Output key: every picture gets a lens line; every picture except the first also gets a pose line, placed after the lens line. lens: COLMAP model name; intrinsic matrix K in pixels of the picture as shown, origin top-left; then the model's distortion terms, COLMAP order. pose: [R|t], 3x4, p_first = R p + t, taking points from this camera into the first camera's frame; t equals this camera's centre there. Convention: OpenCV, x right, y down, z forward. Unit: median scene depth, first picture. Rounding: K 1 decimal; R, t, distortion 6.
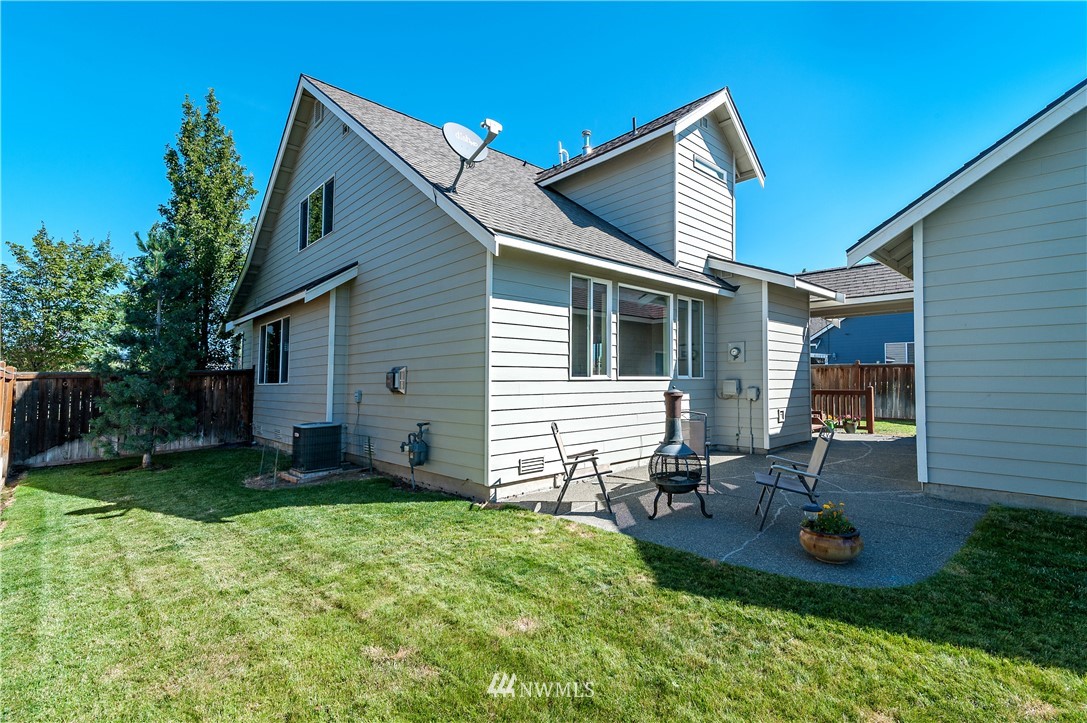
lens RADIAL K [[464.9, 0, 543.5], [0, 464.9, 361.5], [0, 0, 1]] dist [-0.001557, -0.000240]
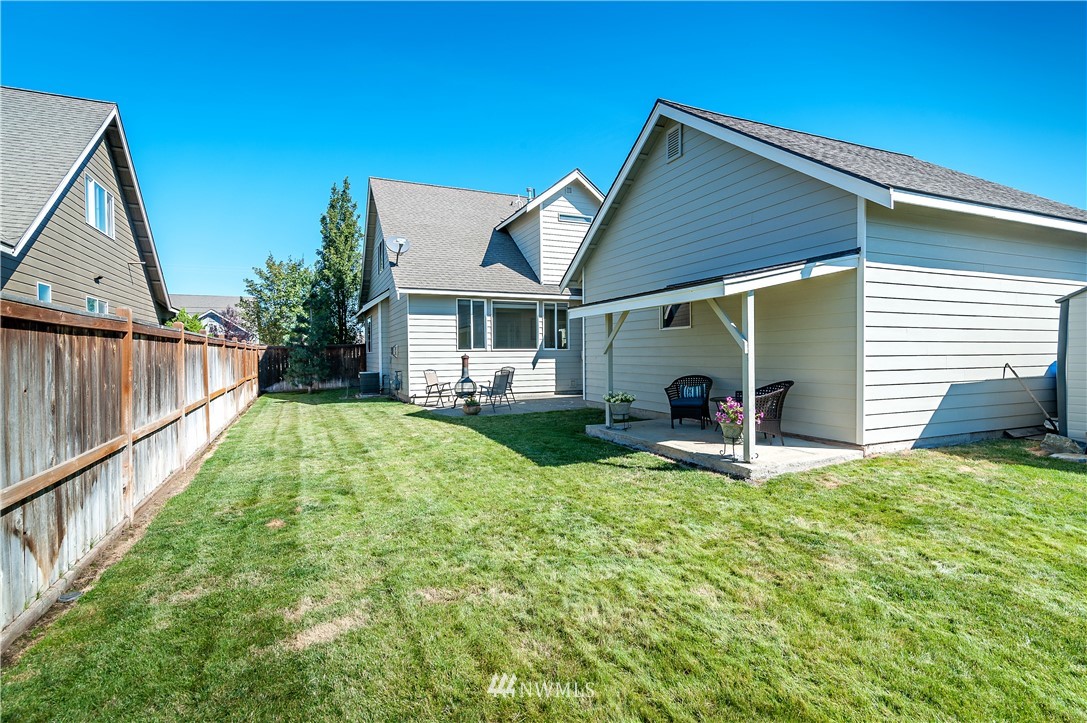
lens RADIAL K [[529.2, 0, 543.5], [0, 529.2, 361.5], [0, 0, 1]] dist [-0.002682, -0.000243]
pose [[0.931847, 0.010588, -0.362697, 0.993382], [0.013291, 0.997907, 0.063280, -0.044276], [0.362608, -0.063787, 0.929756, -0.813956]]
